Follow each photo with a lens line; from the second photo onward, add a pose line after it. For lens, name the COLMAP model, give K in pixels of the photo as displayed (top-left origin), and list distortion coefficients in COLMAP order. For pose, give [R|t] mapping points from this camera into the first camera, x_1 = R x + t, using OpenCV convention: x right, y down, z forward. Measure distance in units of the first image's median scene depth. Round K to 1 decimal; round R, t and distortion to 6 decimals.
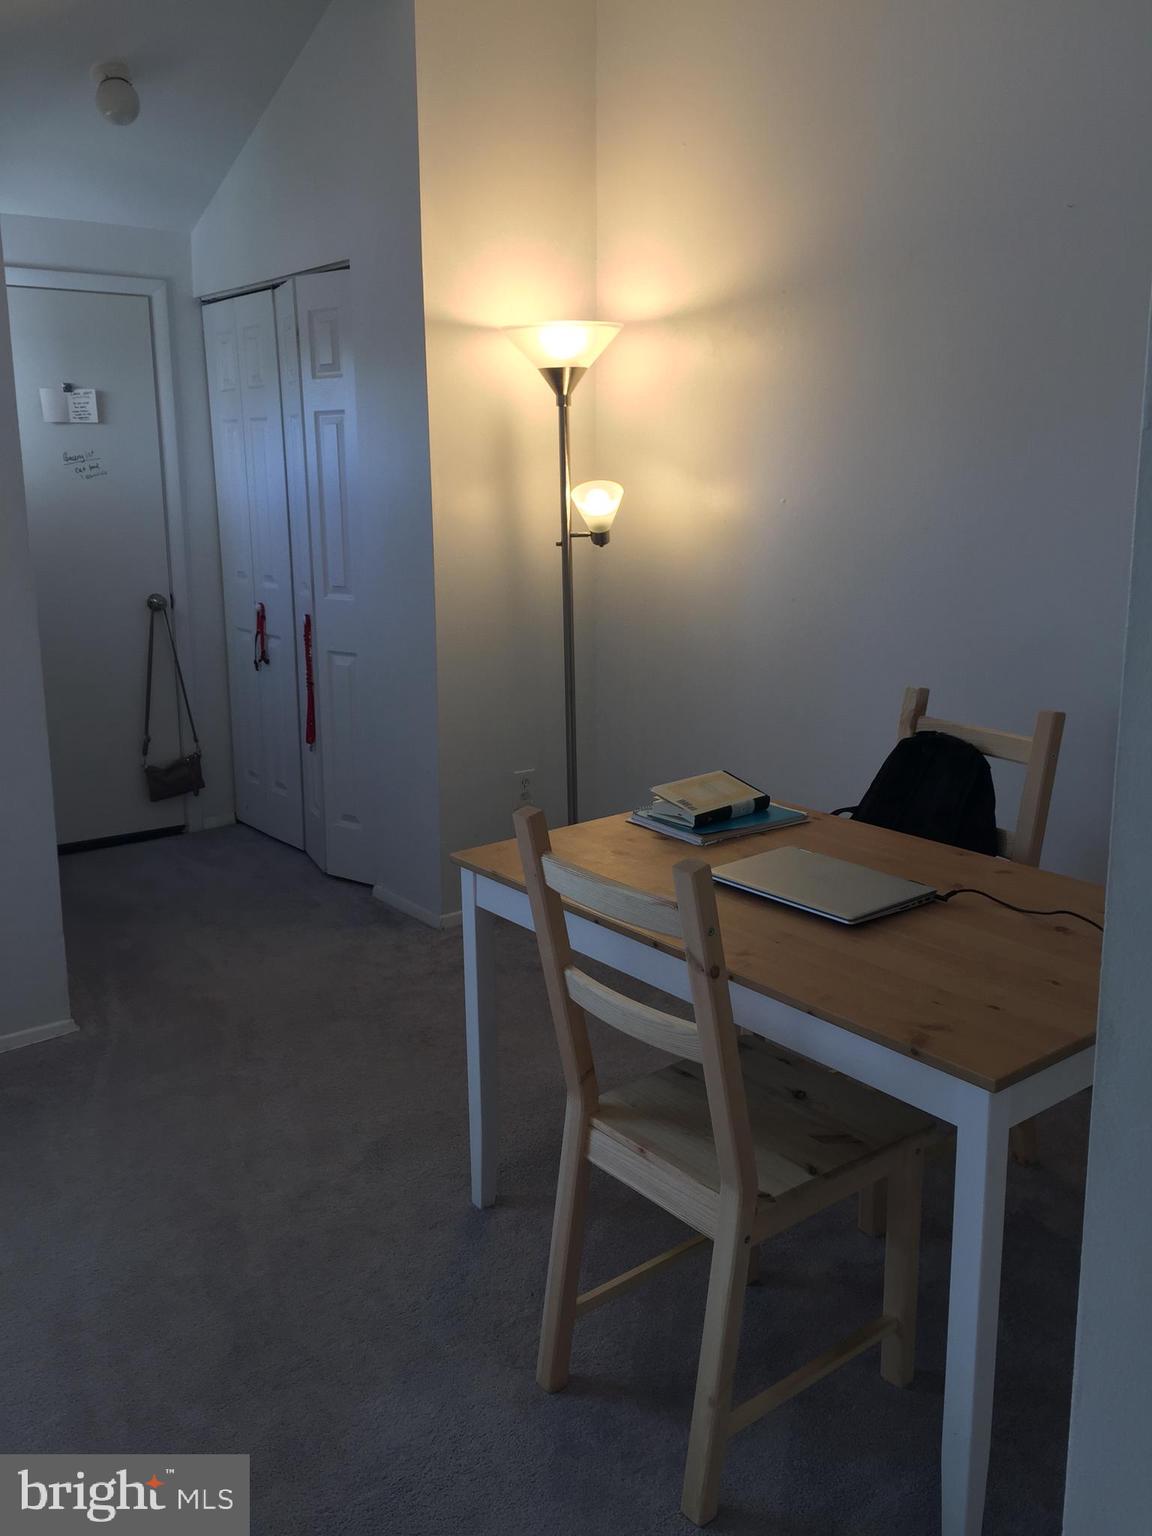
lens RADIAL K [[1315.9, 0, 573.7], [0, 1315.9, 760.5], [0, 0, 1]] dist [0.069108, -0.013270]
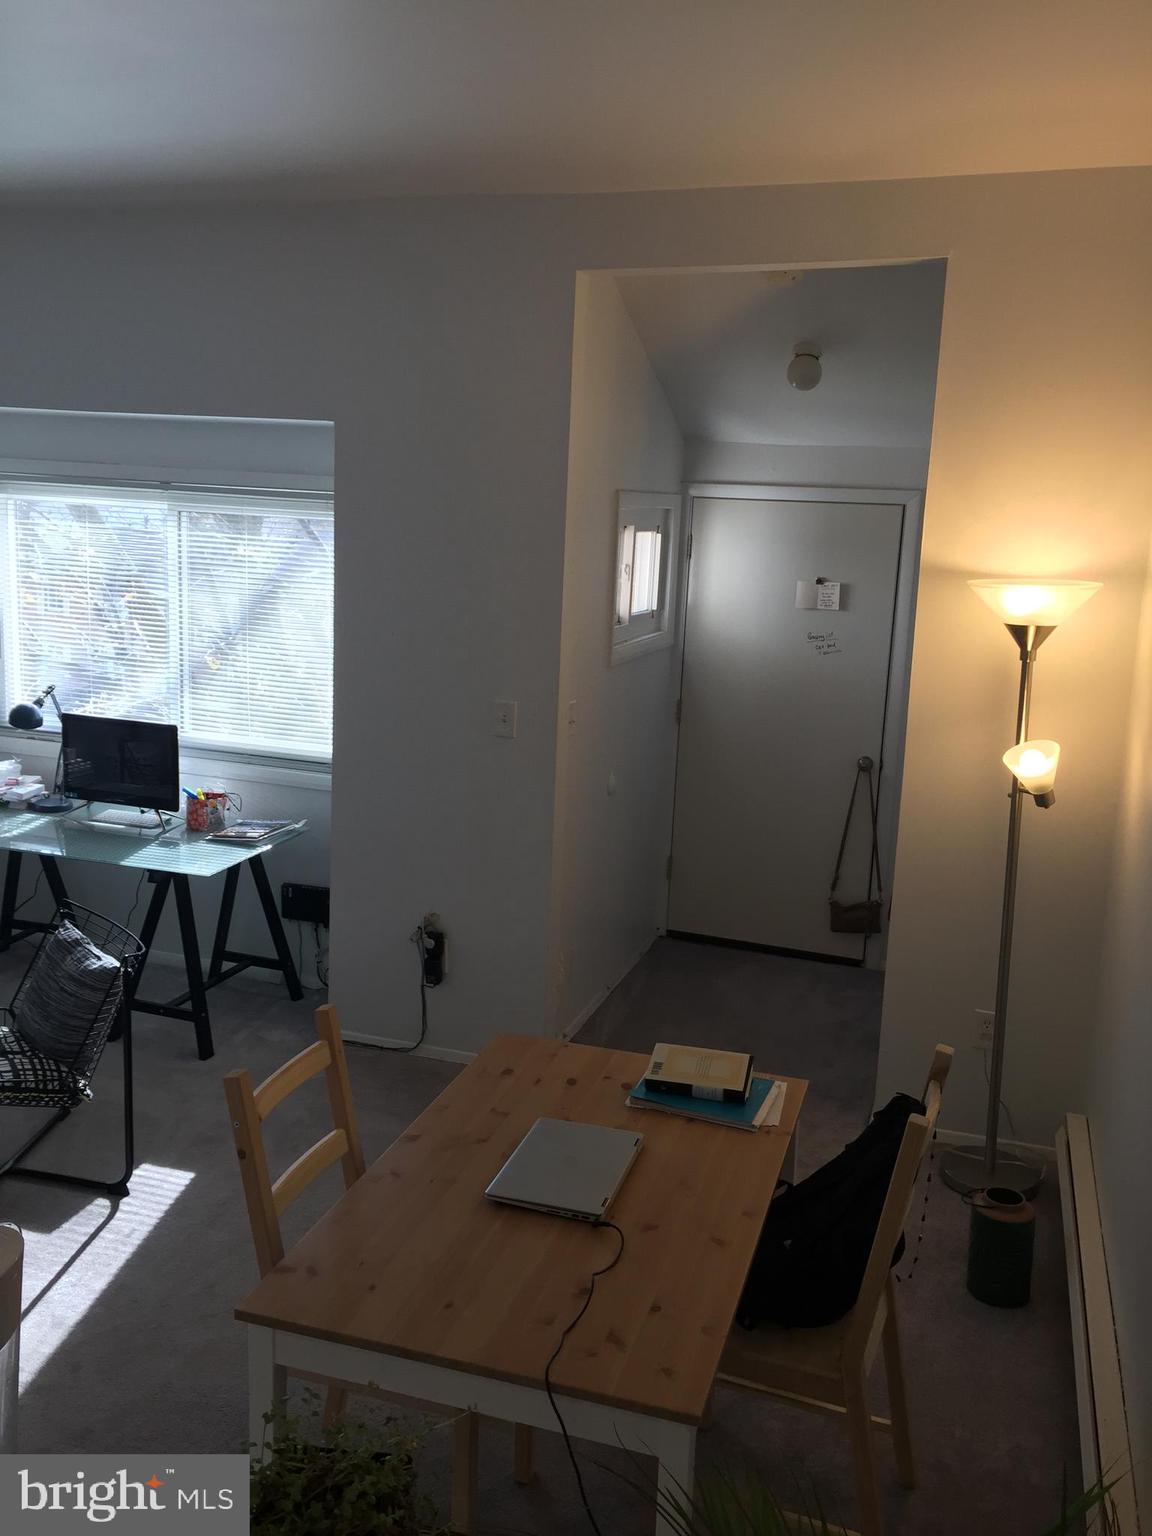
lens RADIAL K [[1315.9, 0, 568.4], [0, 1315.9, 777.5], [0, 0, 1]] dist [0.069108, -0.013270]
pose [[0.581245, 0.195857, -0.789806, 0.466538], [-0.225955, 0.971279, 0.074571, -0.144812], [0.781728, 0.135116, 0.608806, 0.121007]]
